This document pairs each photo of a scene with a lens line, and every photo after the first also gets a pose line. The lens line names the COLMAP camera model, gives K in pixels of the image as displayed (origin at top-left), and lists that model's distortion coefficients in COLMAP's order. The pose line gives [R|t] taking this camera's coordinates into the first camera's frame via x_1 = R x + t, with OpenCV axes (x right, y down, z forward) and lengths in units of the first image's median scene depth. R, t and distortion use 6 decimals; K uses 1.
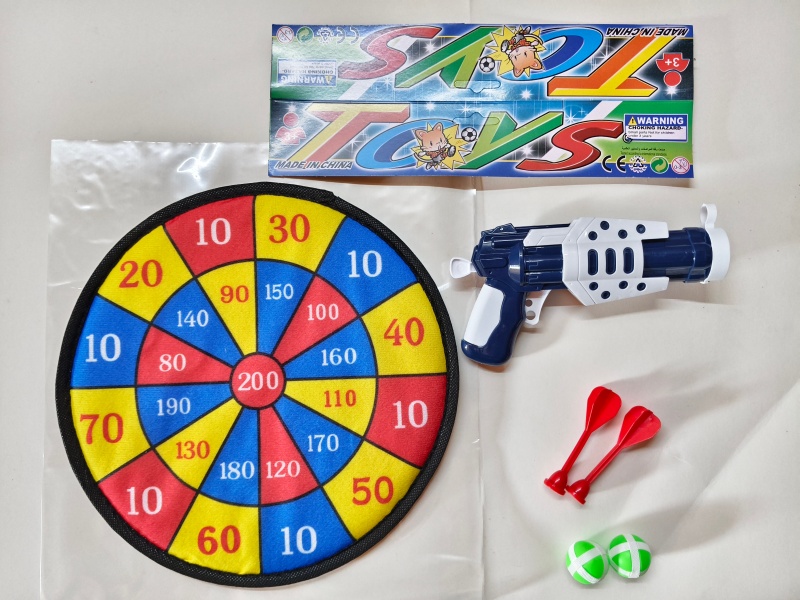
lens RADIAL K [[601.9, 0, 400.6], [0, 601.9, 303.9], [0, 0, 1]] dist [0.000773, -0.003269]
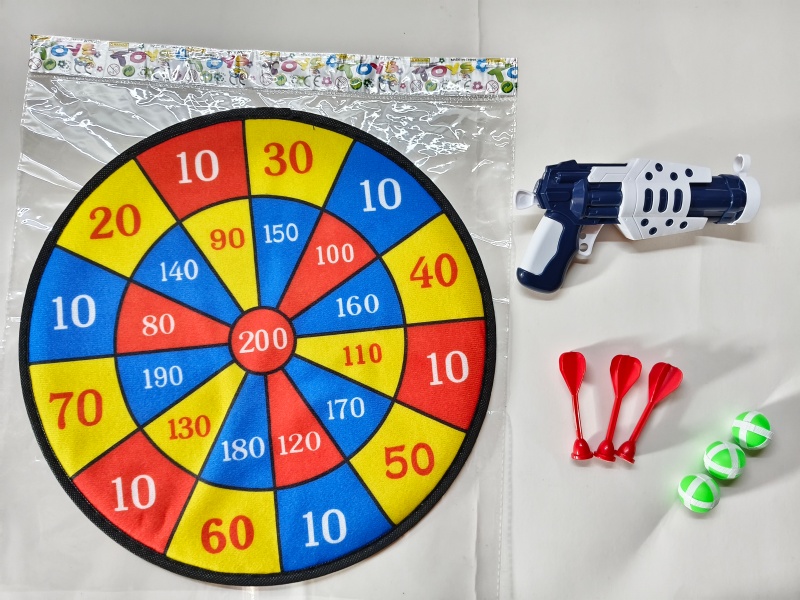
lens RADIAL K [[592.6, 0, 400.3], [0, 592.6, 284.4], [0, 0, 1]] dist [0.003367, -0.008591]
pose [[0.996873, -0.069096, -0.038328, -0.010371], [0.070545, 0.996792, 0.037817, 0.033668], [0.035592, -0.040403, 0.998549, 0.190089]]
